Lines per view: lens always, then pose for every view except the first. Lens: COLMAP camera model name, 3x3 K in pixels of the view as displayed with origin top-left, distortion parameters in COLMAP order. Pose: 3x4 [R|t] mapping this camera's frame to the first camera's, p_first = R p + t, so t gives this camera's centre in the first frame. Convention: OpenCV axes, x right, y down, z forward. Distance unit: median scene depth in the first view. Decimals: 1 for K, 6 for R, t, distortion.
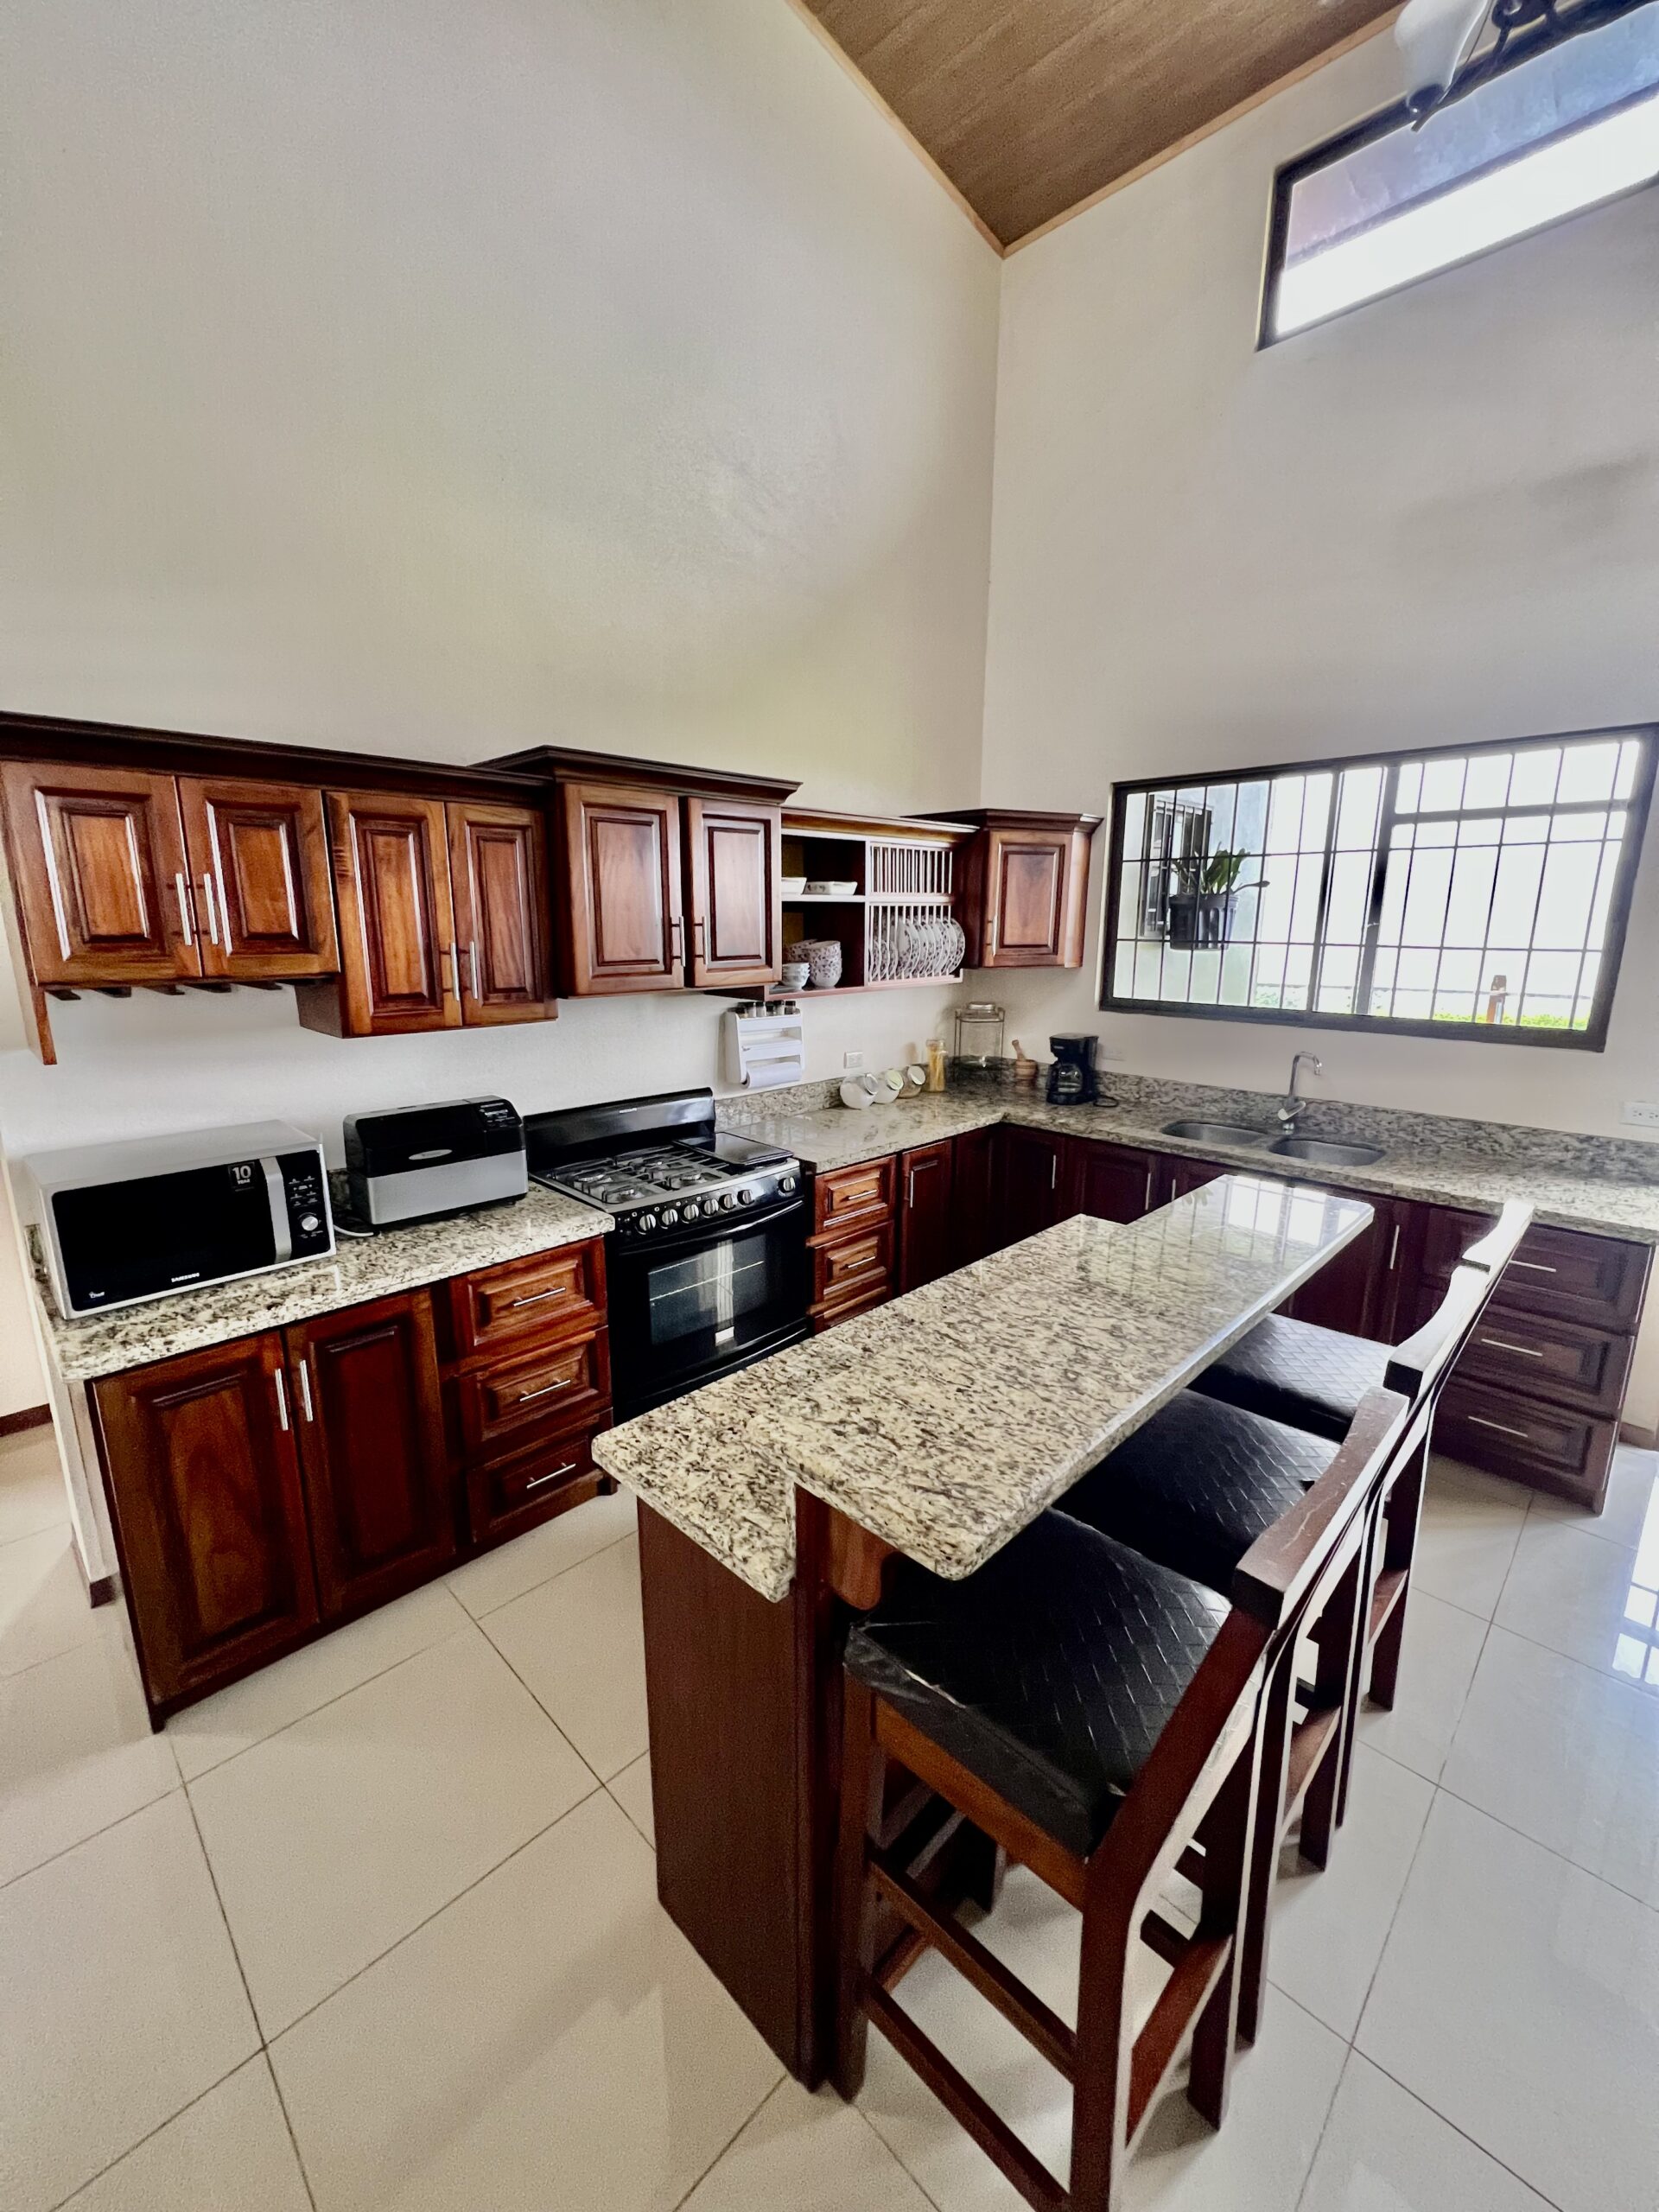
lens RADIAL K [[886.8, 0, 831.8], [0, 886.8, 1108.9], [0, 0, 1]] dist [0.000110, 0.000182]
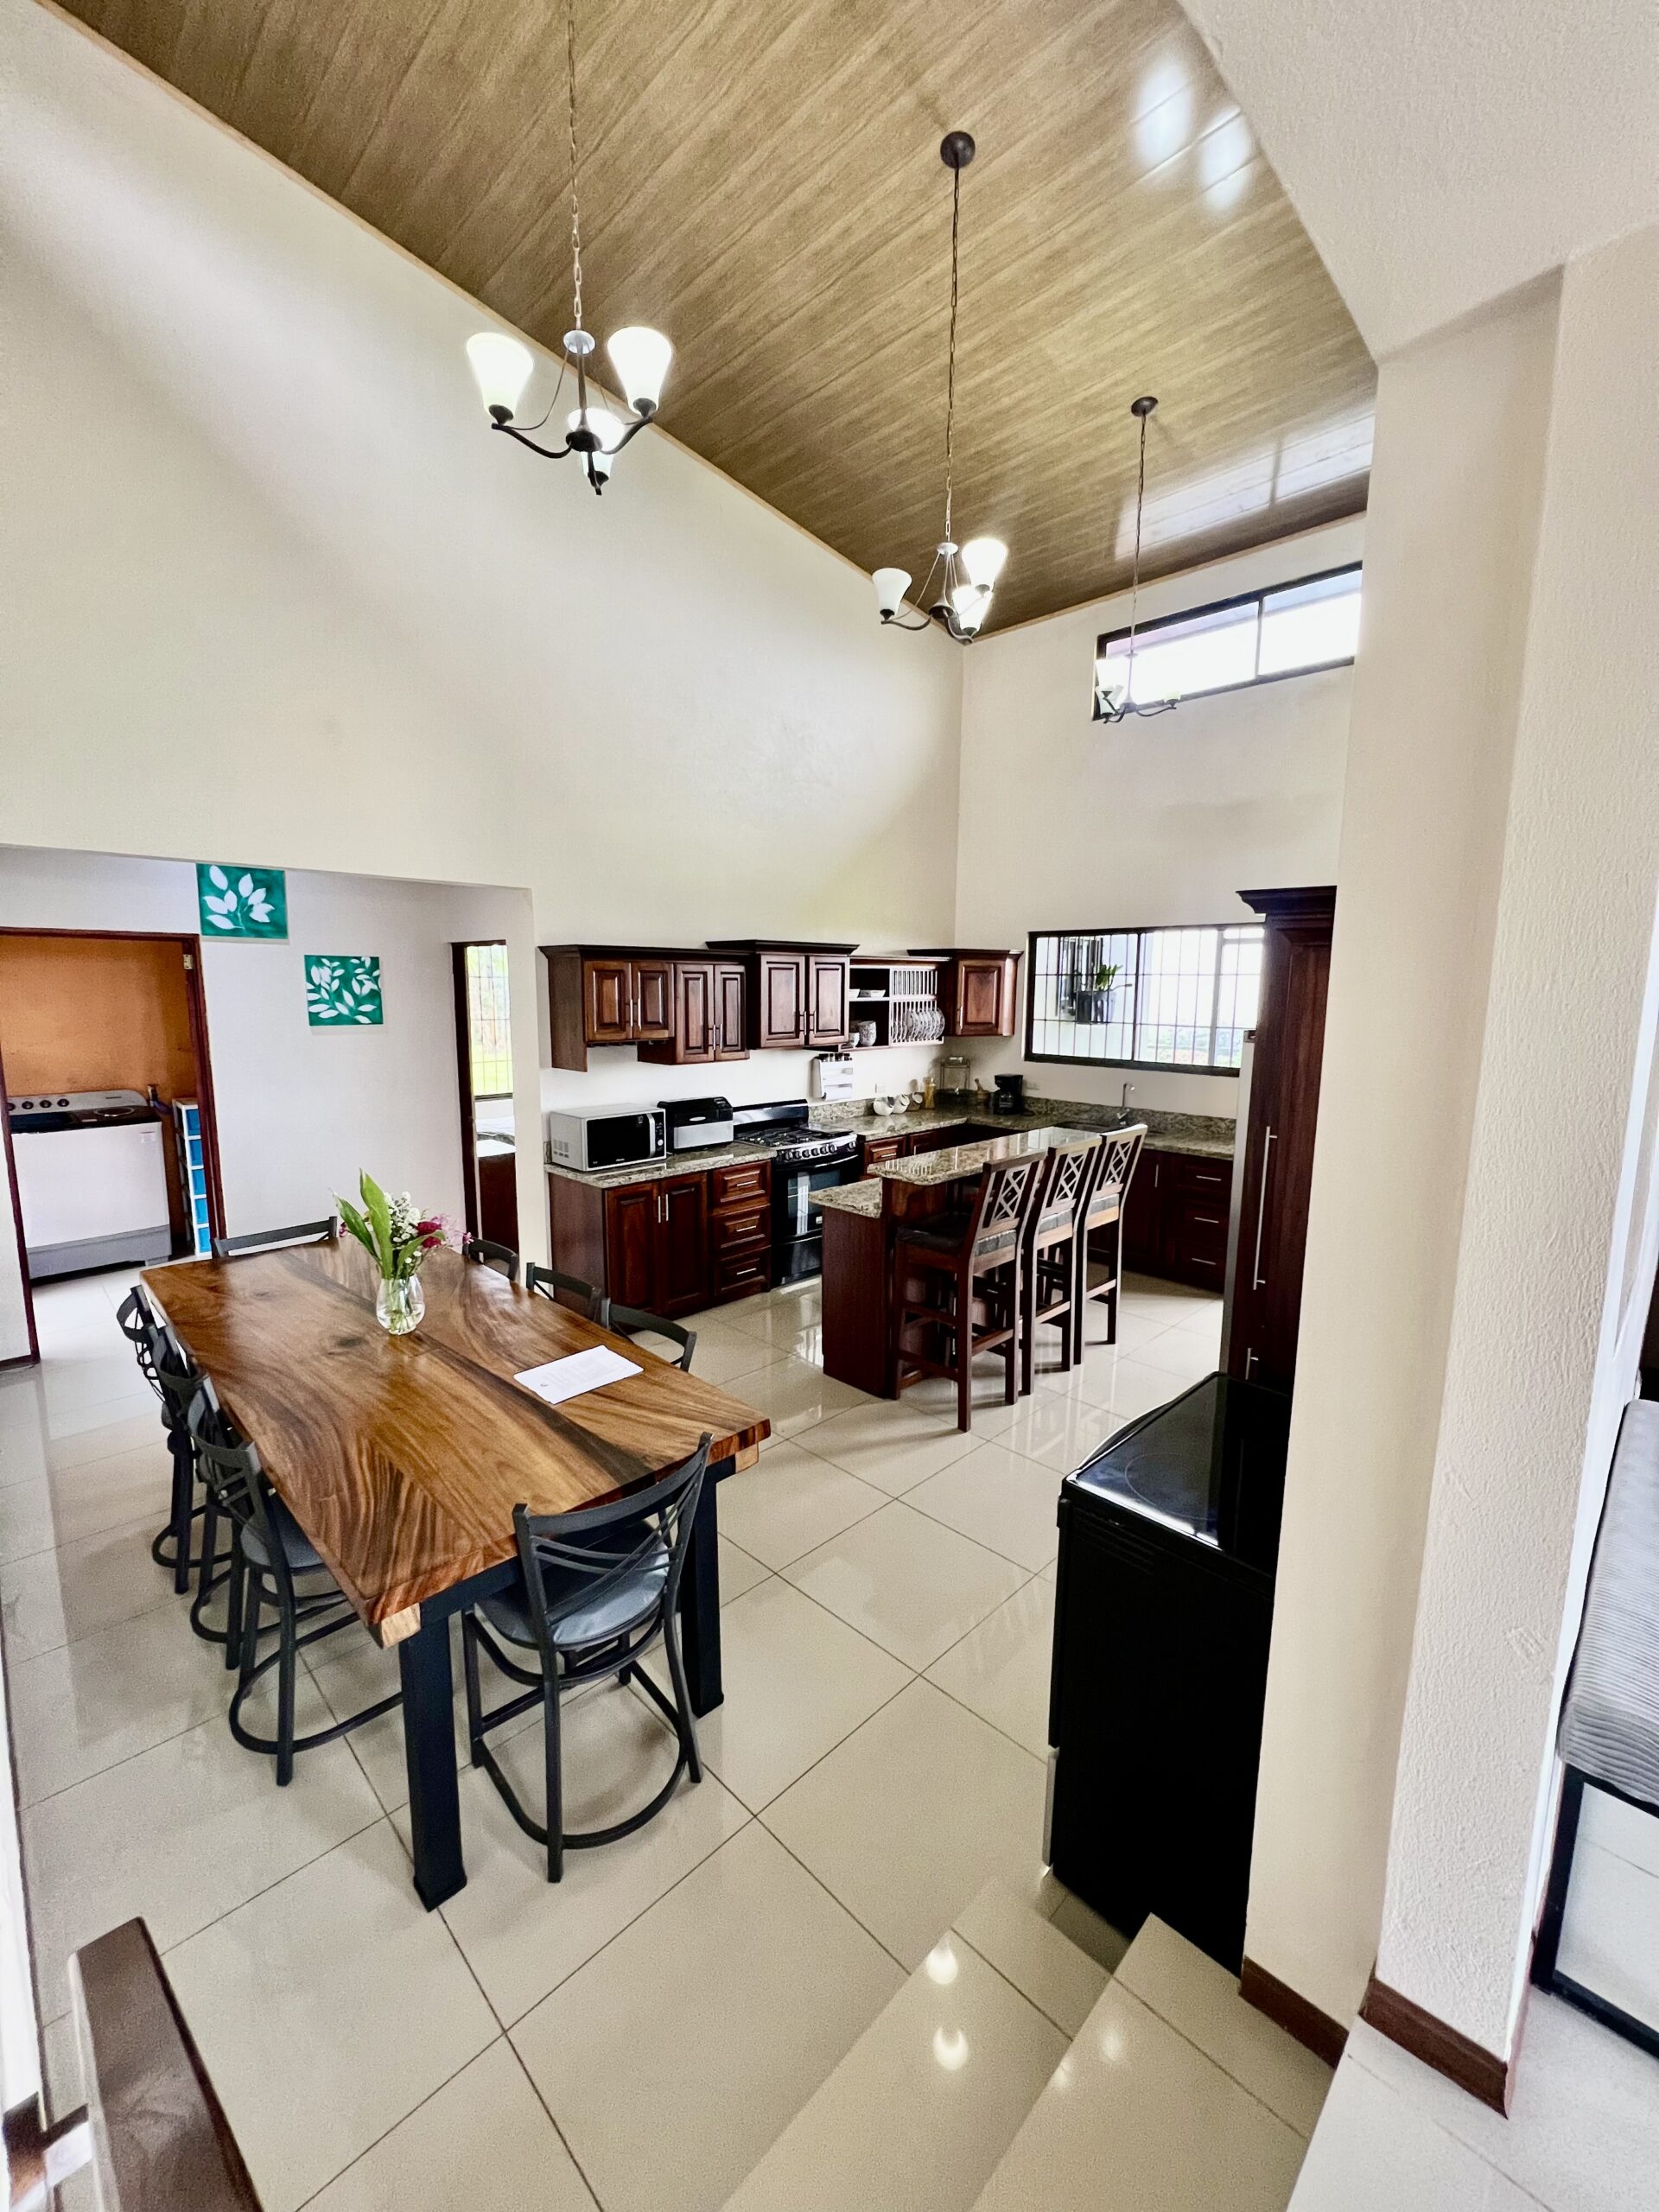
lens RADIAL K [[882.8, 0, 817.4], [0, 882.8, 1108.9], [0, 0, 1]] dist [0.001411, 0.000430]
pose [[0.999810, 0.006428, -0.018409, -0.081058], [-0.007705, 0.997506, -0.070161, 0.128902], [0.017912, 0.070289, 0.997366, -0.862969]]
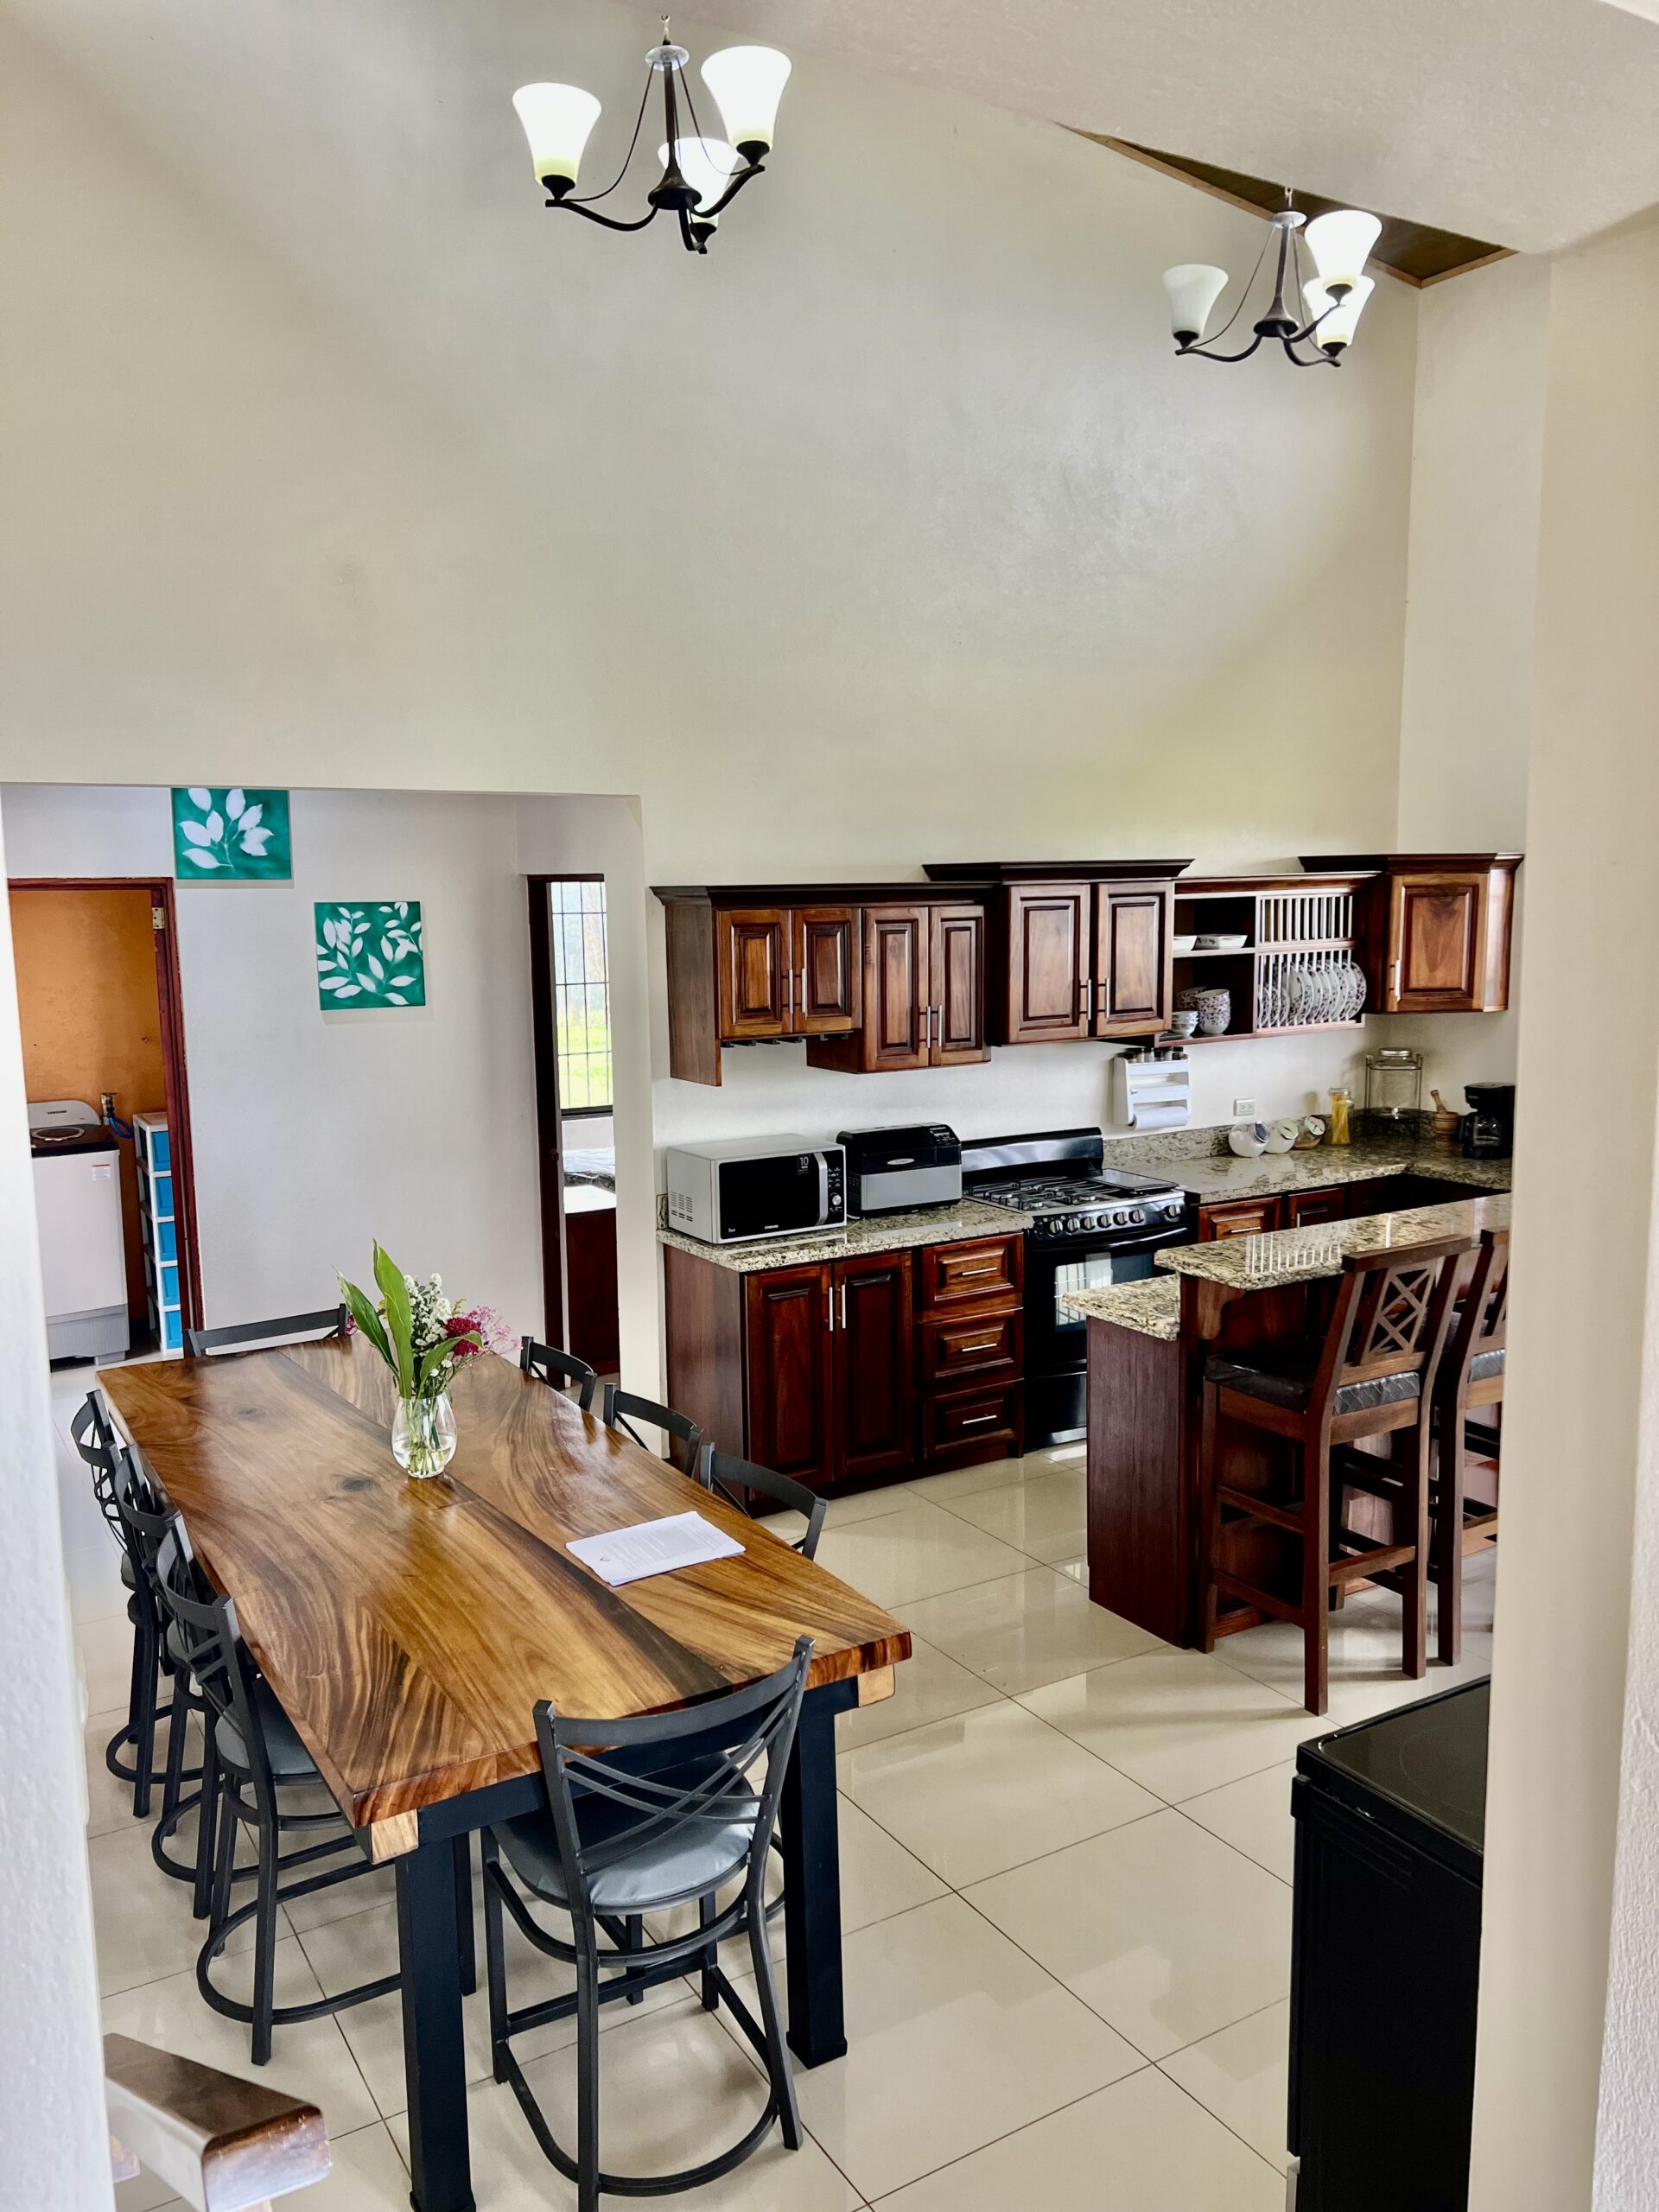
lens RADIAL K [[1650.6, 0, 806.0], [0, 1650.6, 1117.8], [0, 0, 1]] dist [0.081788, -0.092315]
pose [[0.965772, 0.017986, -0.258768, 0.038067], [-0.036152, 0.997190, -0.065615, 0.110882], [0.256860, 0.072724, 0.963708, -1.039504]]
